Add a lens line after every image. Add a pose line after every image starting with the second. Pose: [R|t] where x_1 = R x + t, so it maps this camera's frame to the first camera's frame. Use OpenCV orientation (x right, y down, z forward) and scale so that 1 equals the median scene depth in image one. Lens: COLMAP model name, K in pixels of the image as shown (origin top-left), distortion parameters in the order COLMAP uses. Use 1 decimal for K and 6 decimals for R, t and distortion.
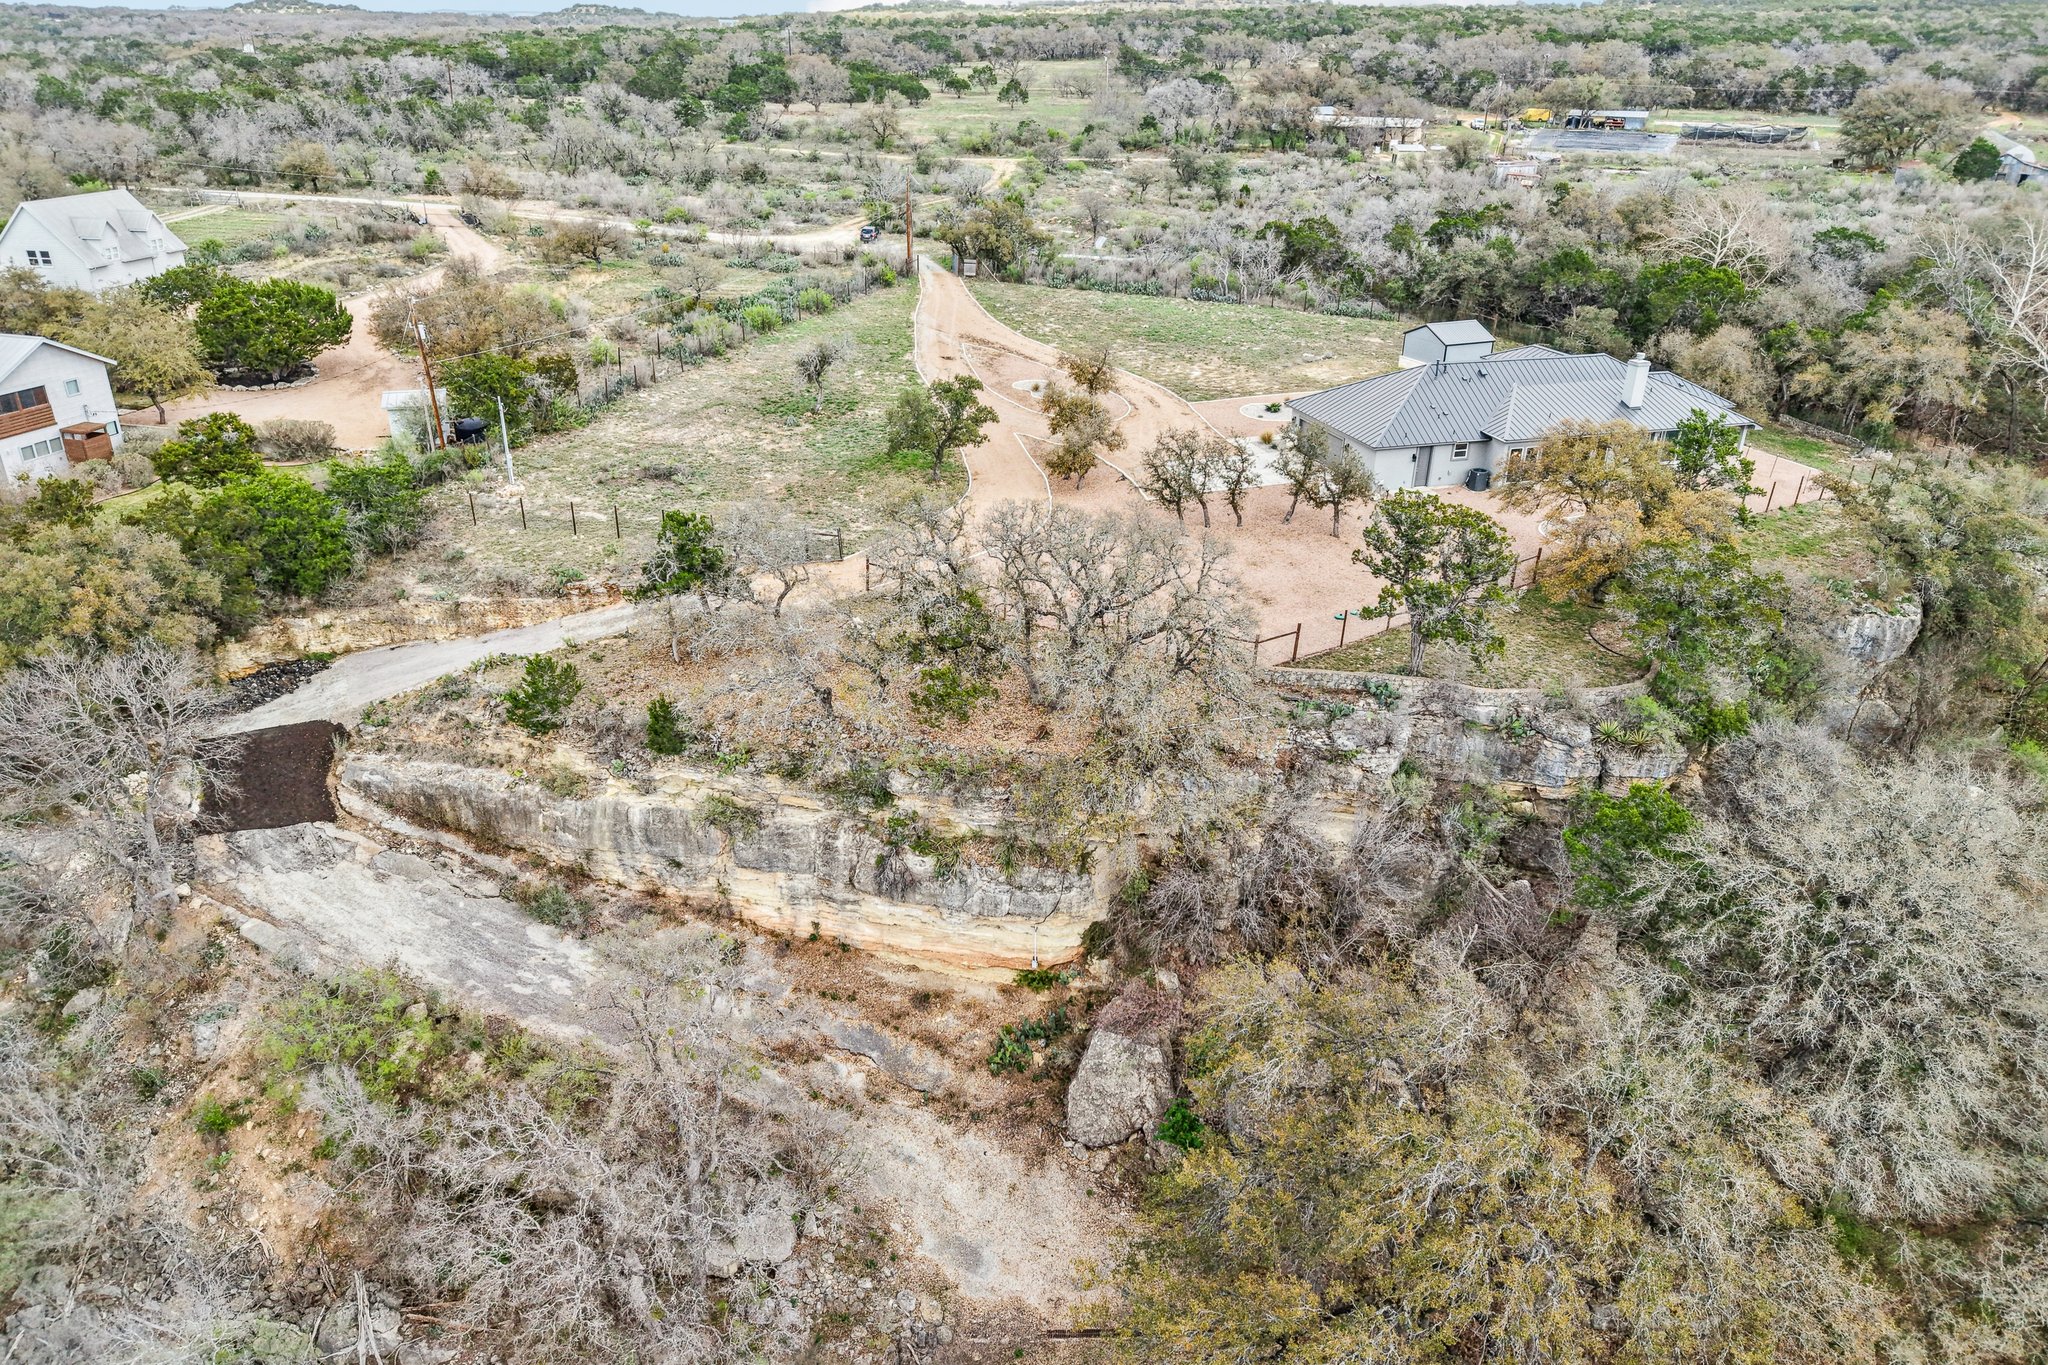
lens RADIAL K [[1432.9, 0, 1024.0], [0, 1432.9, 682.5], [0, 0, 1]] dist [0.003015, 0.000961]
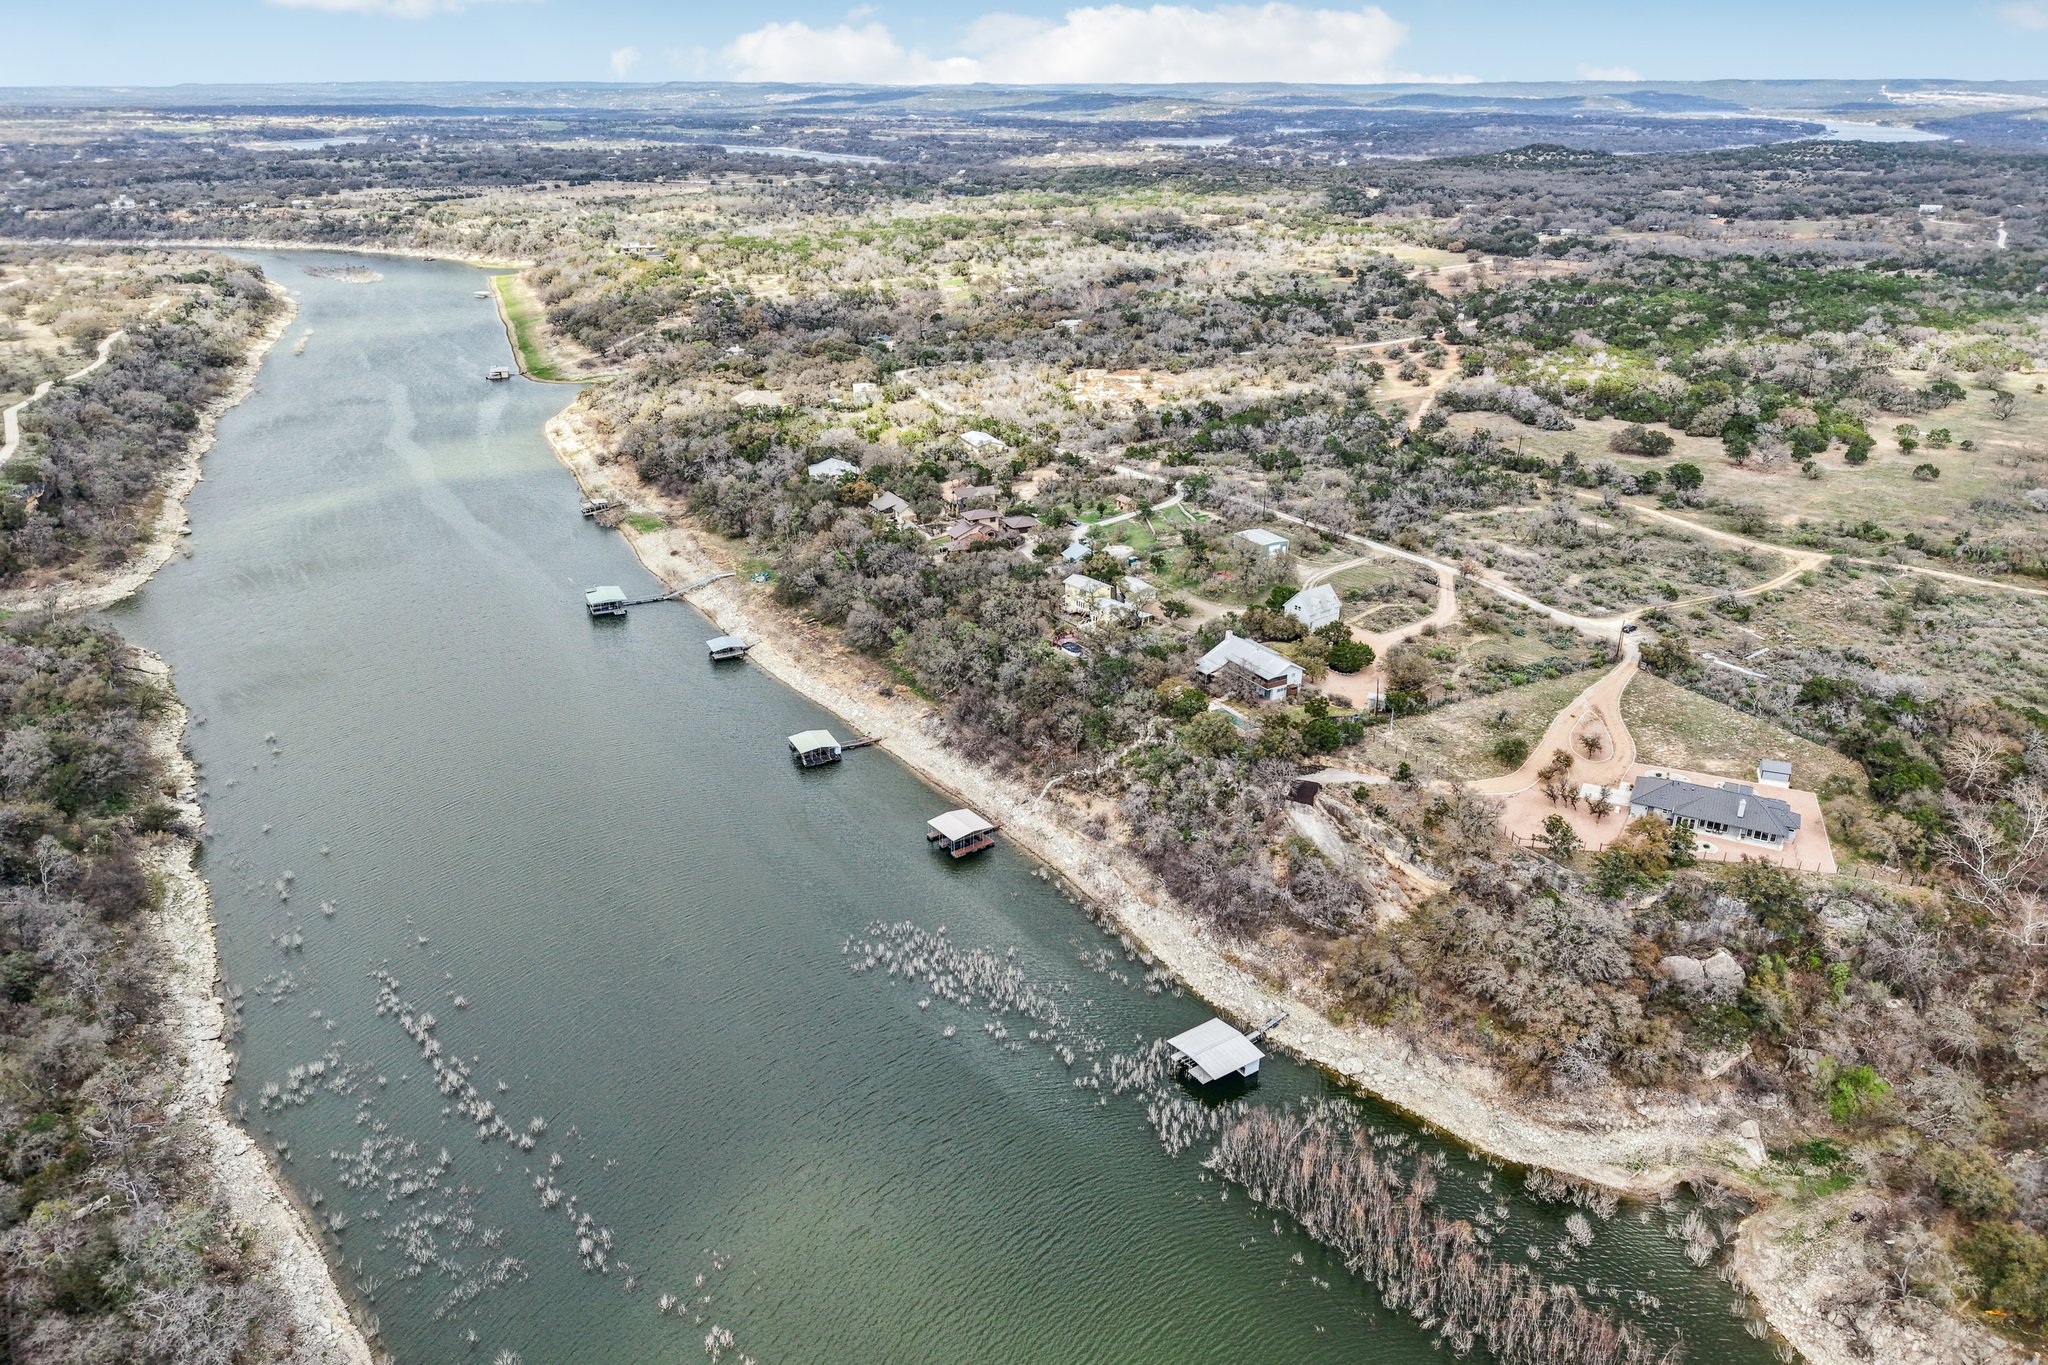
lens RADIAL K [[1432.9, 0, 1024.0], [0, 1432.9, 682.5], [0, 0, 1]] dist [0.003015, 0.000961]
pose [[0.708184, 0.271660, -0.651672, 1.653813], [-0.284161, 0.954623, 0.089147, -0.405225], [0.646318, 0.122047, 0.753244, -2.930964]]
